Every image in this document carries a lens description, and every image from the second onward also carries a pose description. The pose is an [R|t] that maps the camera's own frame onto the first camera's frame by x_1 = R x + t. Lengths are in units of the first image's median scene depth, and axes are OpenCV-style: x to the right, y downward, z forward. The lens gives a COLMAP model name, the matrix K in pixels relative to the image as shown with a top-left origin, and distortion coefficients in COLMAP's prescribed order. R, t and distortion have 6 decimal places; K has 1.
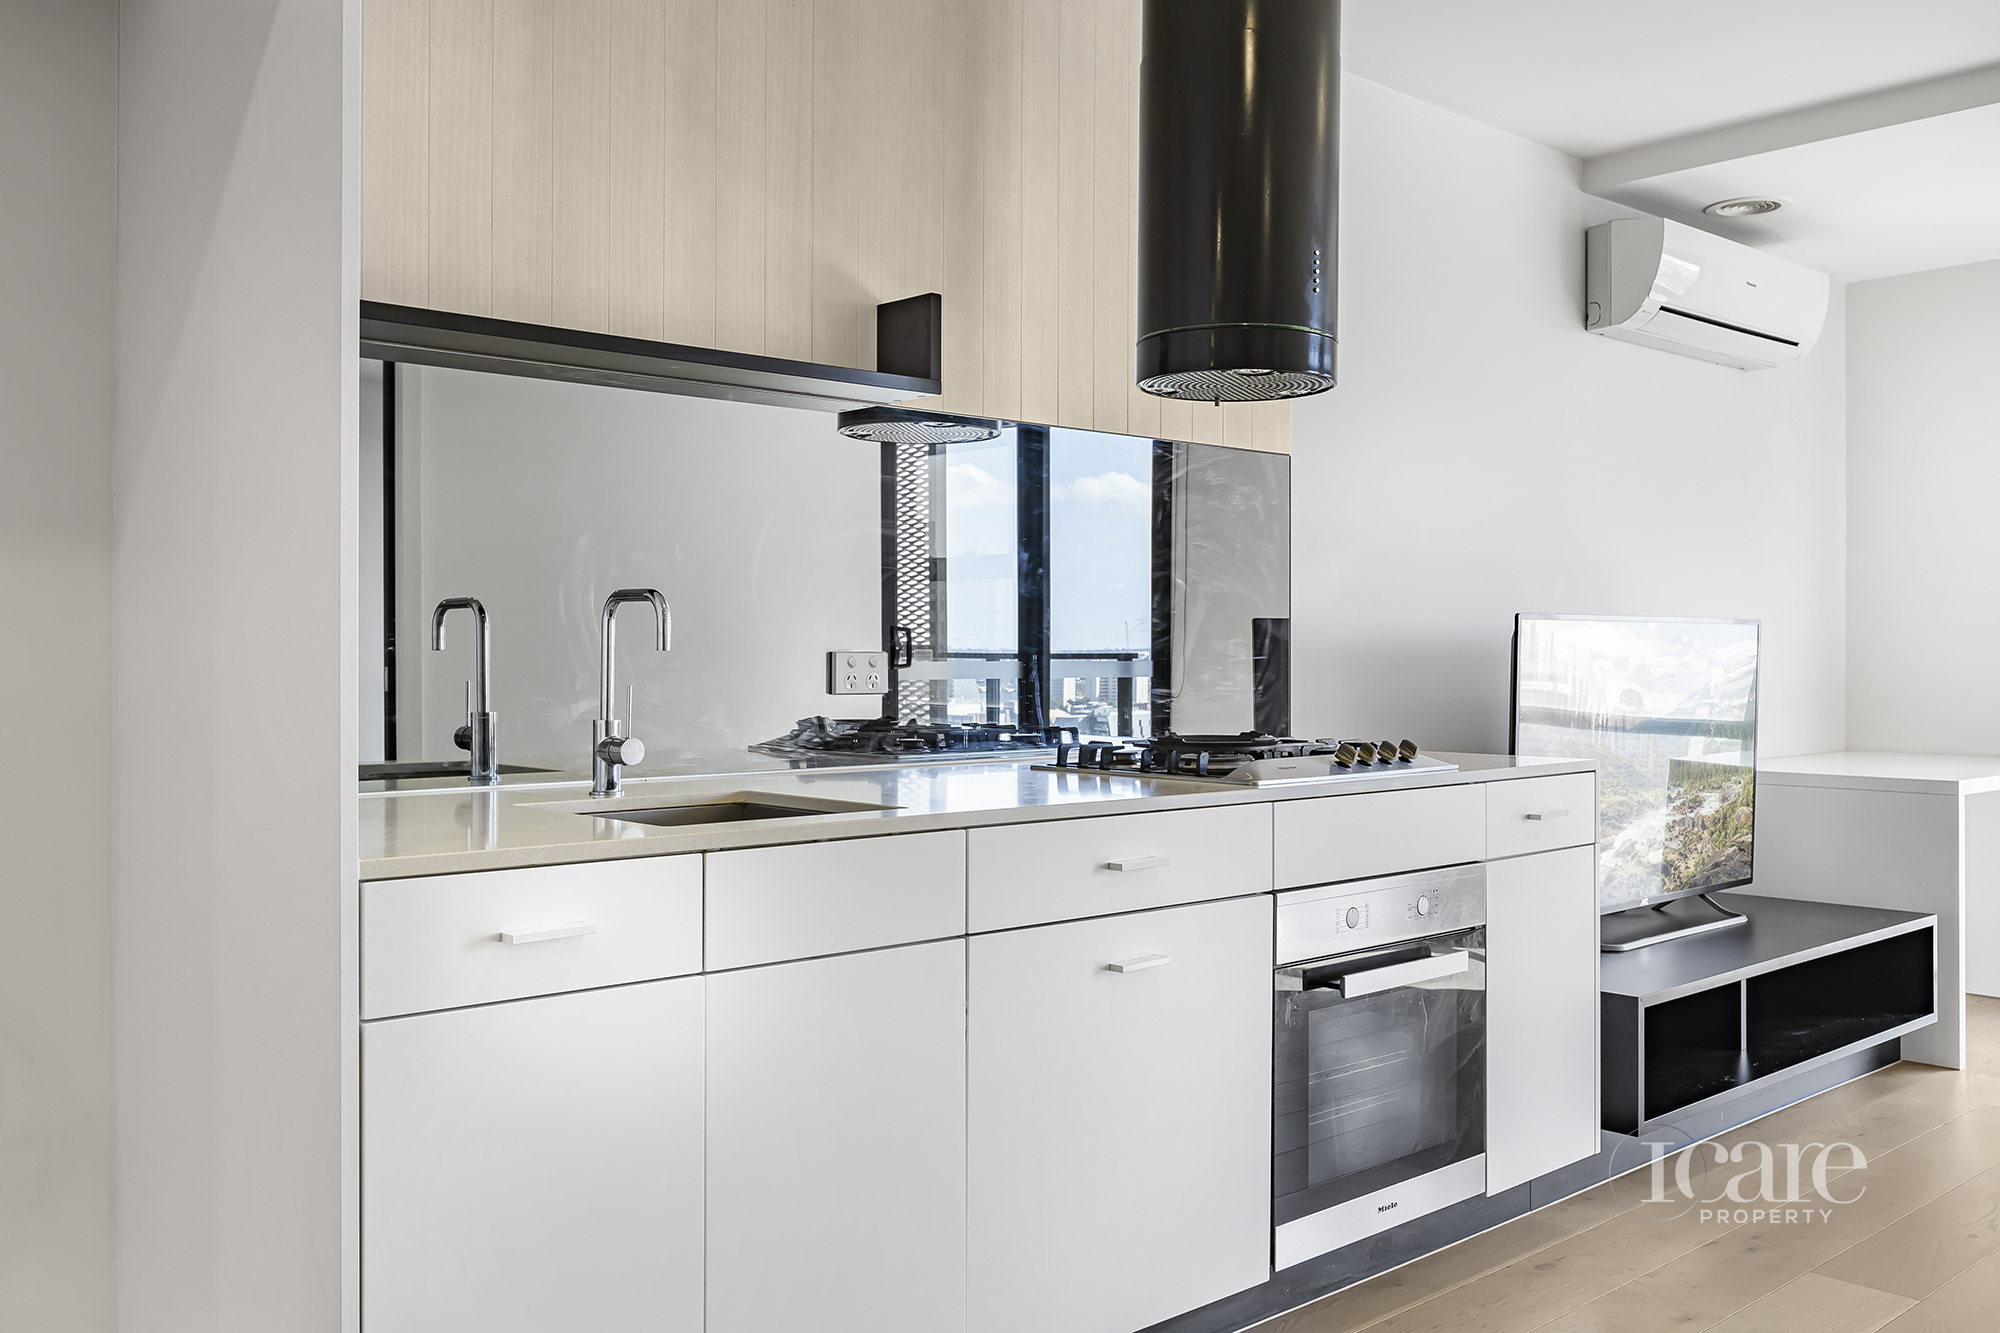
lens RADIAL K [[1725.4, 0, 997.1], [0, 1725.4, 655.7], [0, 0, 1]] dist [-0.002487, -0.016227]
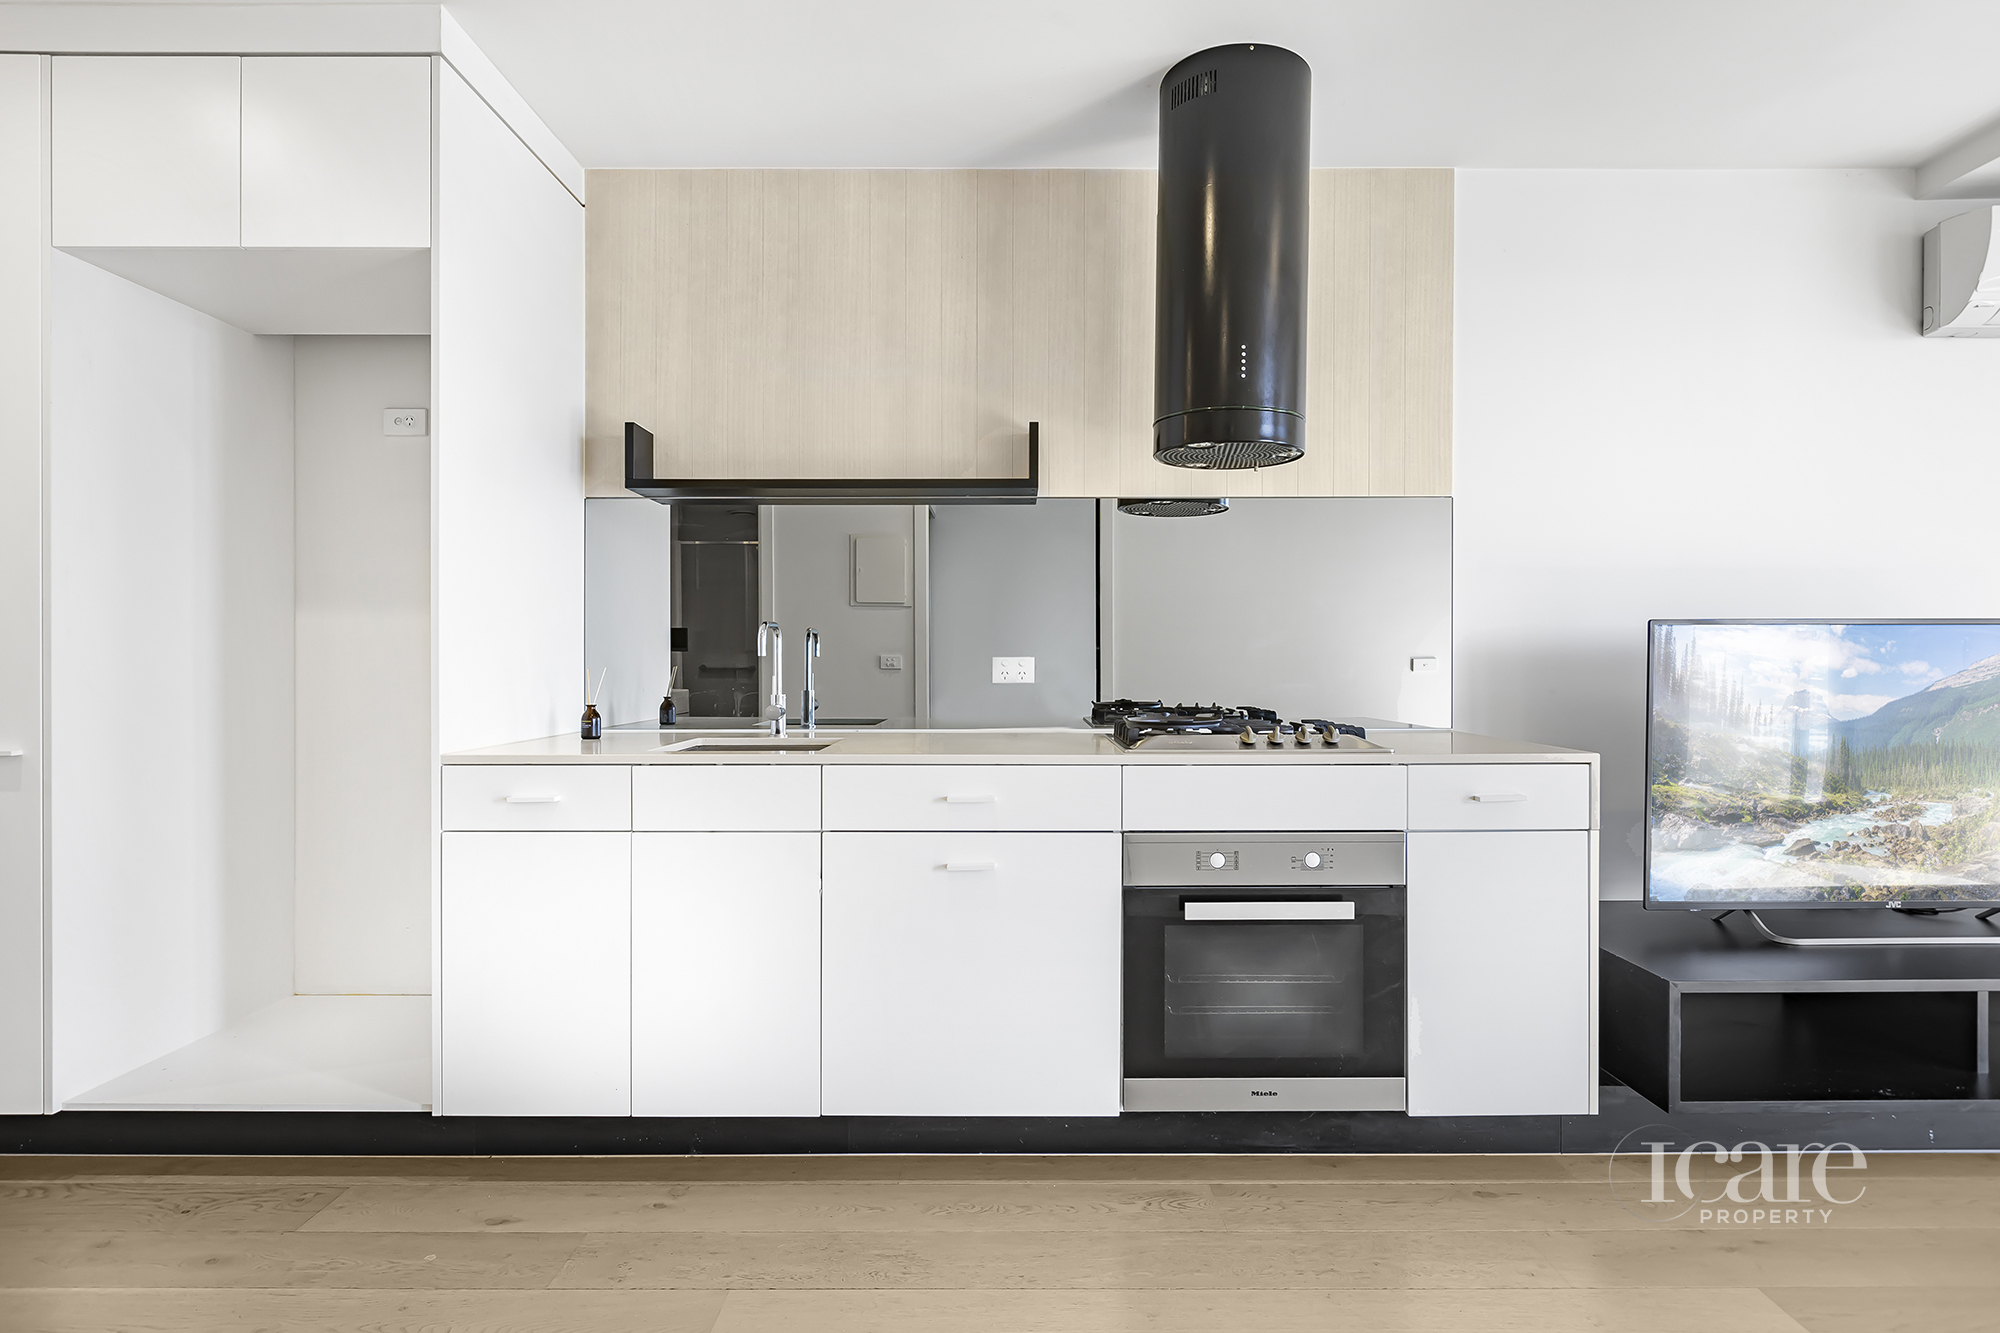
lens RADIAL K [[1067.9, 0, 1003.0], [0, 1067.9, 677.0], [0, 0, 1]] dist [0.015853, 0.002987]
pose [[0.745718, 0.008319, -0.666209, 0.437265], [-0.001766, 0.999943, 0.010509, 0.004110], [0.666259, -0.006660, 0.745691, 0.206077]]
